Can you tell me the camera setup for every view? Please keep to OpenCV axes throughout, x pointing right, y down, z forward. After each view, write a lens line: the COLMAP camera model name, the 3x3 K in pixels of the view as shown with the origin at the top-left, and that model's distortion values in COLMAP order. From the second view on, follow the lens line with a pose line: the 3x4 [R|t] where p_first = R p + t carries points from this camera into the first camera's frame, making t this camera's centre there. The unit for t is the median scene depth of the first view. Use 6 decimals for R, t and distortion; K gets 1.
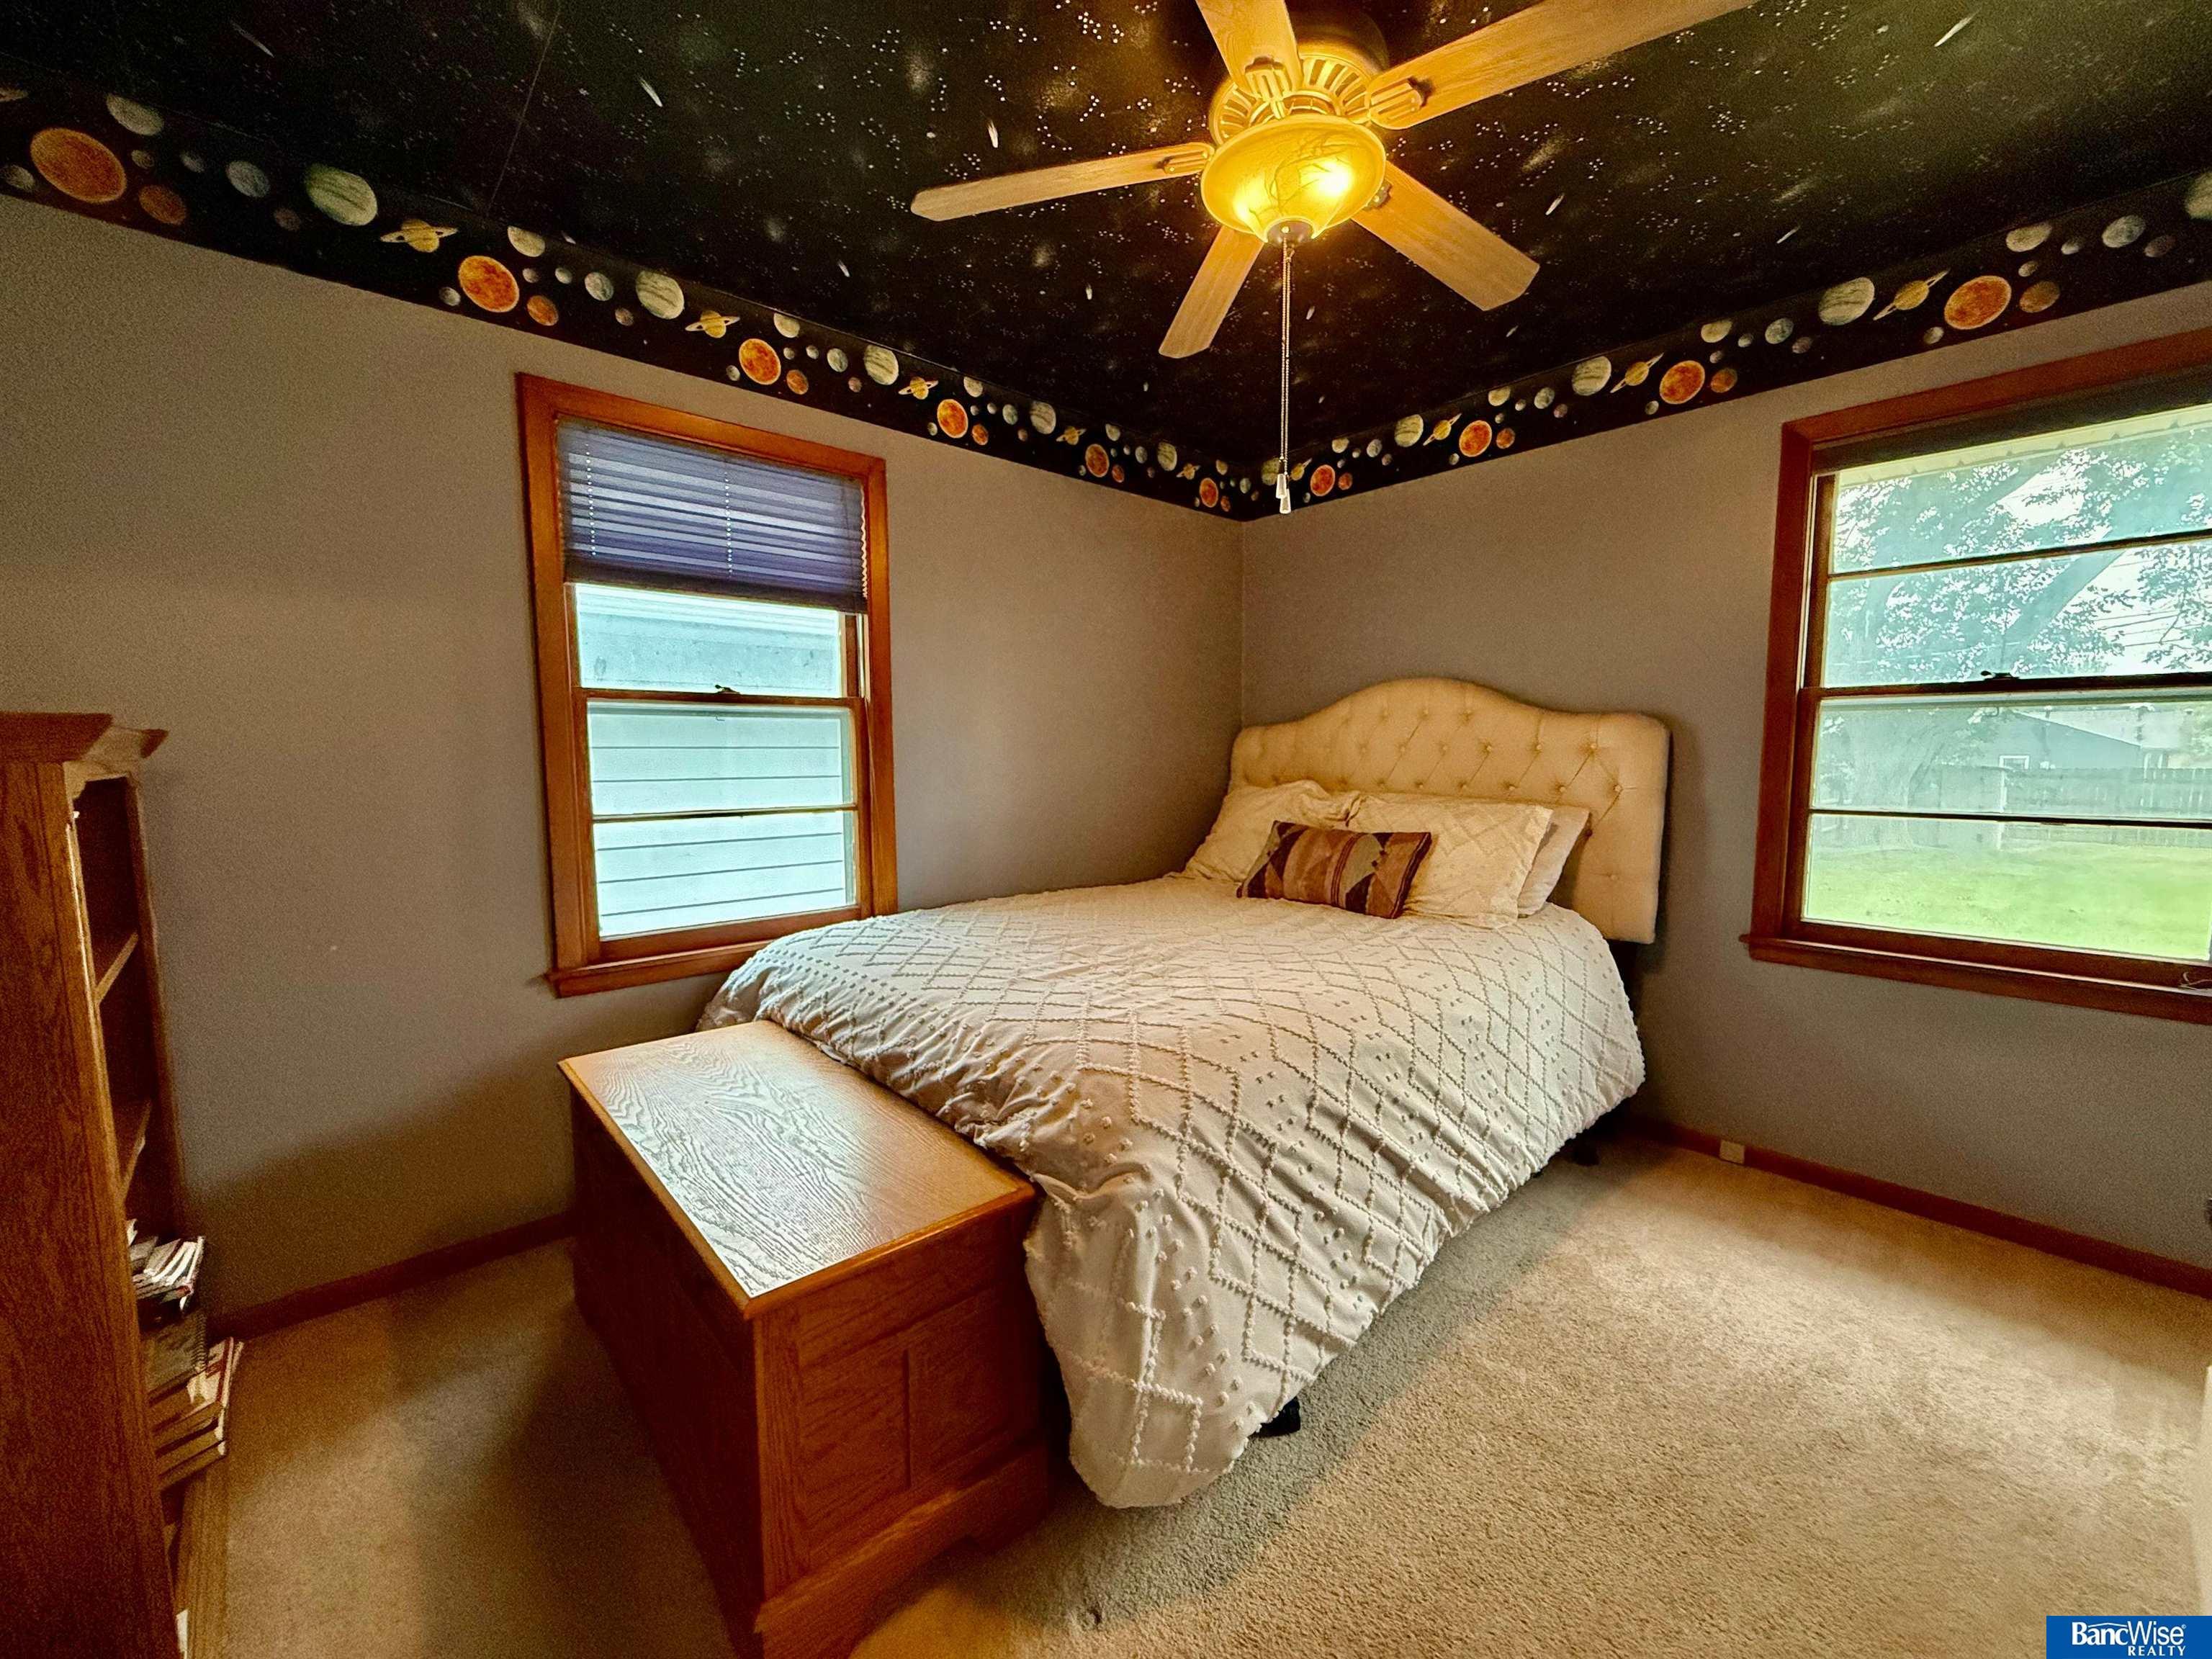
lens RADIAL K [[879.4, 0, 1102.5], [0, 879.4, 829.5], [0, 0, 1]] dist [-0.001595, 0.000451]
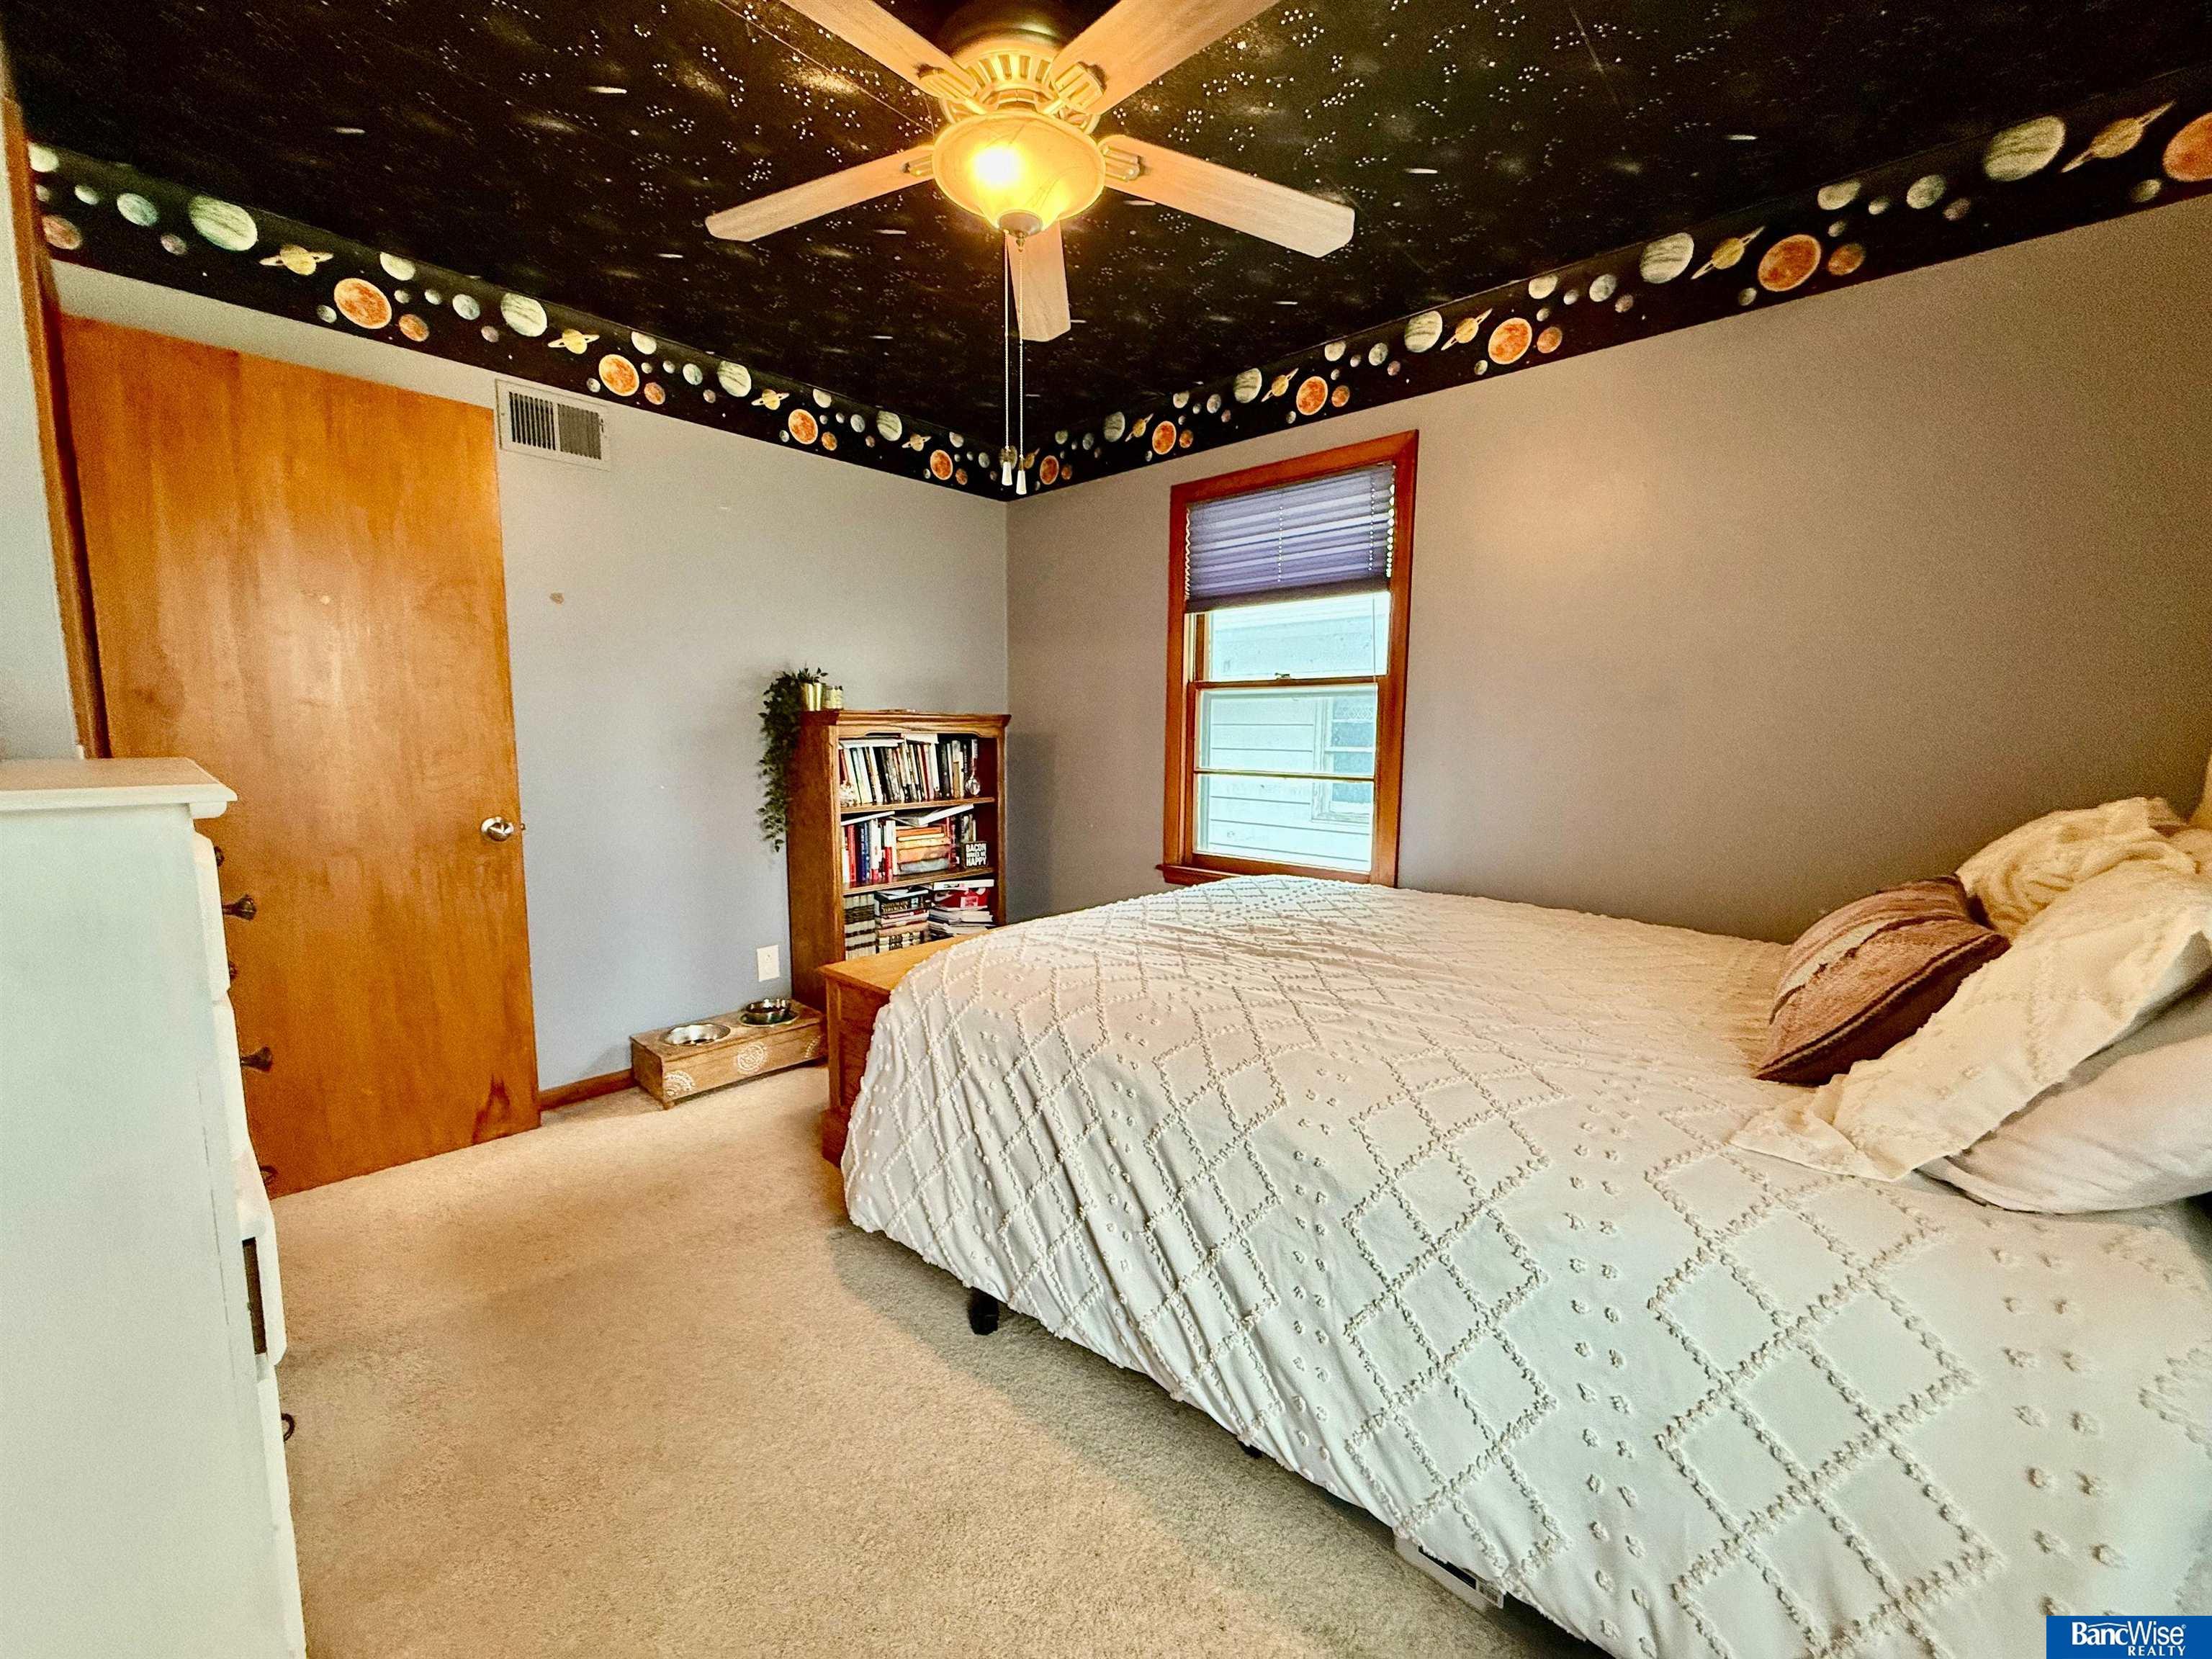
lens RADIAL K [[879.4, 0, 1102.5], [0, 879.4, 829.5], [0, 0, 1]] dist [-0.001595, 0.000451]
pose [[0.090586, 0.124383, -0.988091, 0.889806], [-0.088631, 0.989240, 0.116402, -0.072748], [0.991937, 0.077031, 0.100635, 0.695623]]
